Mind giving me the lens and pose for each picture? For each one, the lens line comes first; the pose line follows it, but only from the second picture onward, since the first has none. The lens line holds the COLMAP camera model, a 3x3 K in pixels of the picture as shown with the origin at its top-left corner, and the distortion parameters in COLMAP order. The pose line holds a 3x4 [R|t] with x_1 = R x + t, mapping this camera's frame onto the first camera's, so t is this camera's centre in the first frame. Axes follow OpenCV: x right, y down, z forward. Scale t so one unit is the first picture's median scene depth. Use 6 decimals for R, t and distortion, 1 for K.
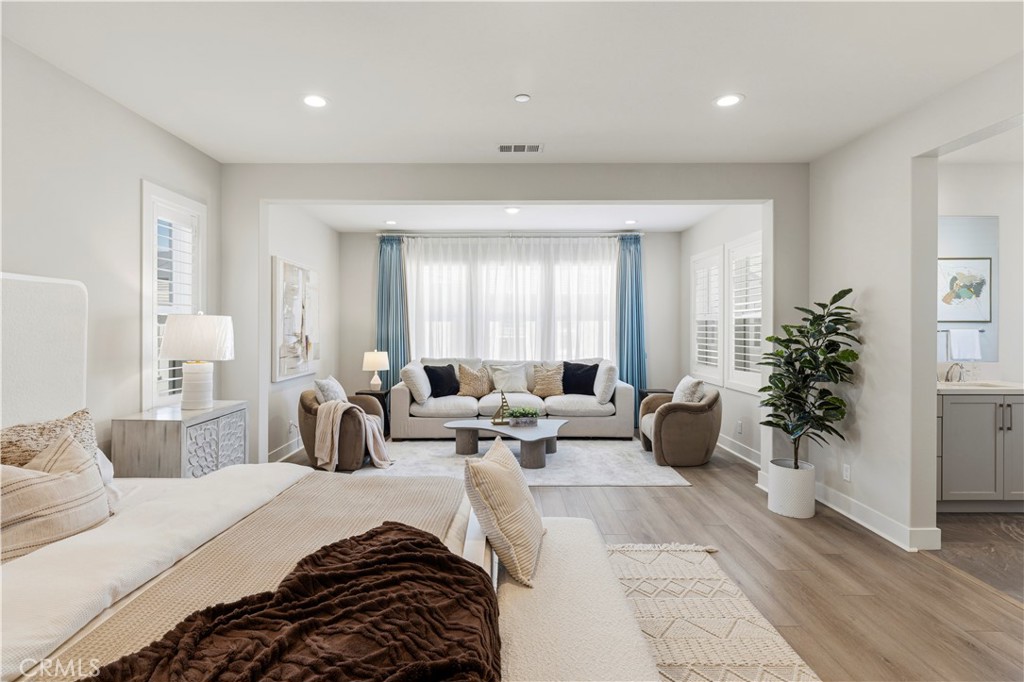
lens RADIAL K [[514.9, 0, 509.2], [0, 514.9, 310.4], [0, 0, 1]] dist [-0.004146, -0.002154]
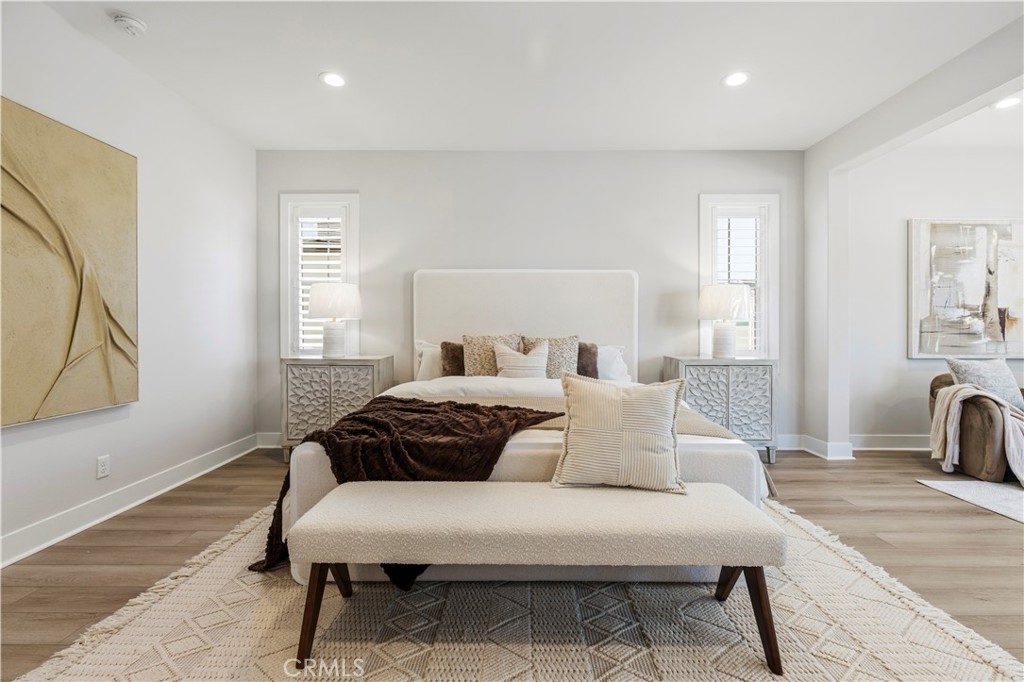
lens RADIAL K [[463.2, 0, 524.8], [0, 463.2, 319.0], [0, 0, 1]] dist [0.008845, -0.002070]
pose [[-0.009809, -0.025103, -0.999637, 0.301748], [0.032470, 0.999150, -0.025409, 0.056640], [0.999425, -0.032708, -0.008986, 0.274107]]
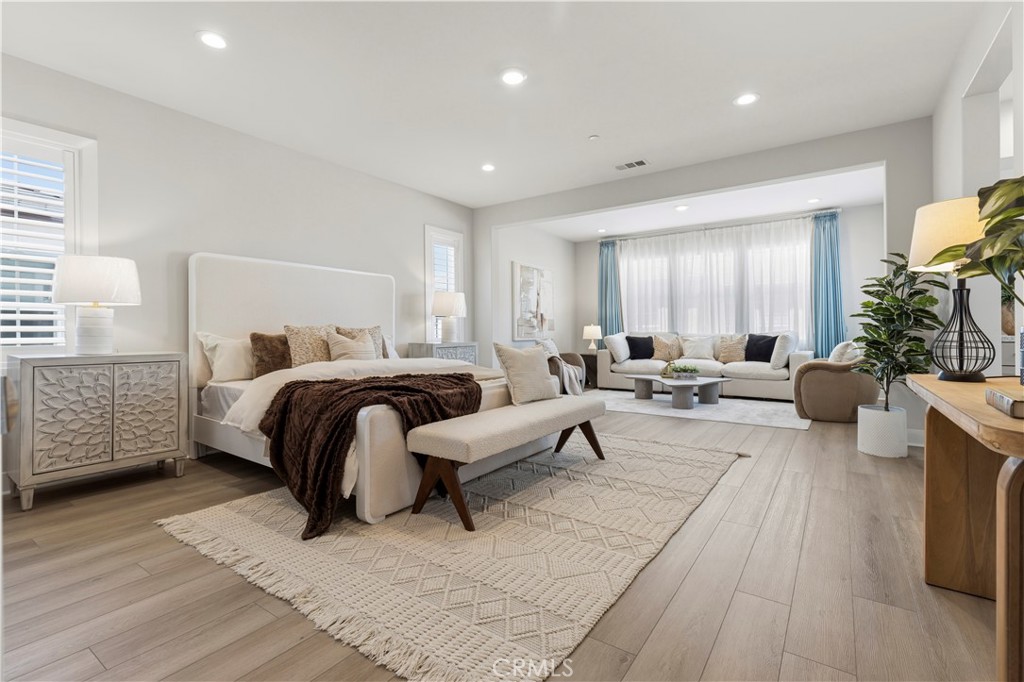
lens RADIAL K [[463.2, 0, 527.4], [0, 463.2, 305.7], [0, 0, 1]] dist [0.008845, -0.002070]
pose [[0.827870, -0.038331, -0.559608, 0.307153], [0.027654, 0.999238, -0.027533, 0.059305], [0.560237, 0.007318, 0.828300, -0.124700]]
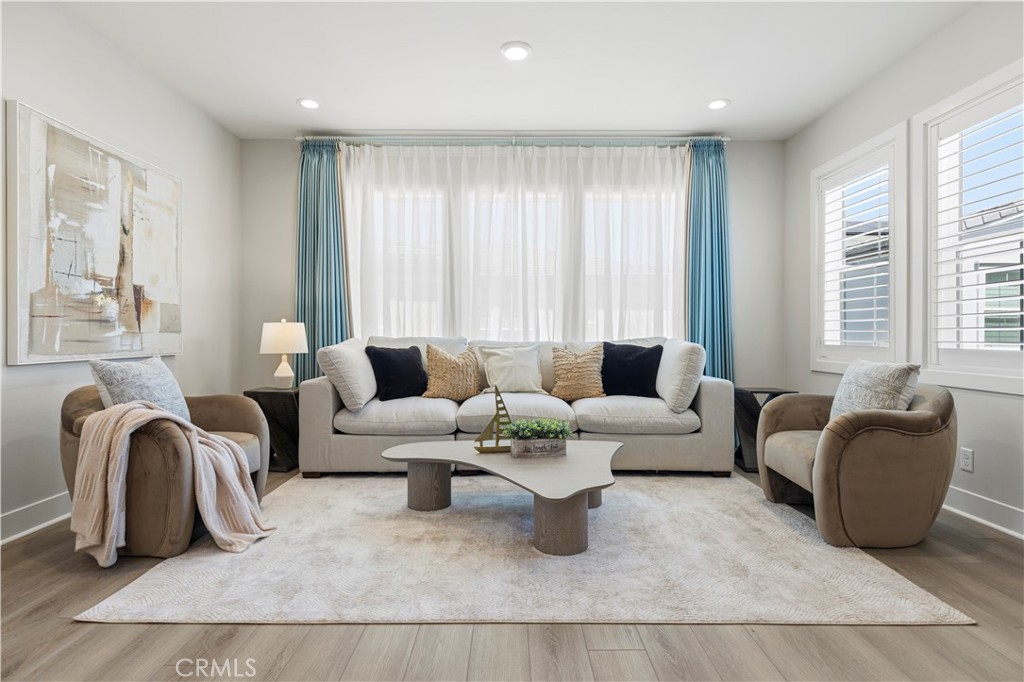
lens RADIAL K [[514.9, 0, 504.2], [0, 514.9, 342.9], [0, 0, 1]] dist [-0.004146, -0.002154]
pose [[0.999825, 0.000422, -0.018727, 0.003034], [0.000535, 0.998695, 0.051063, 0.077913], [0.018724, -0.051064, 0.998520, 0.443173]]
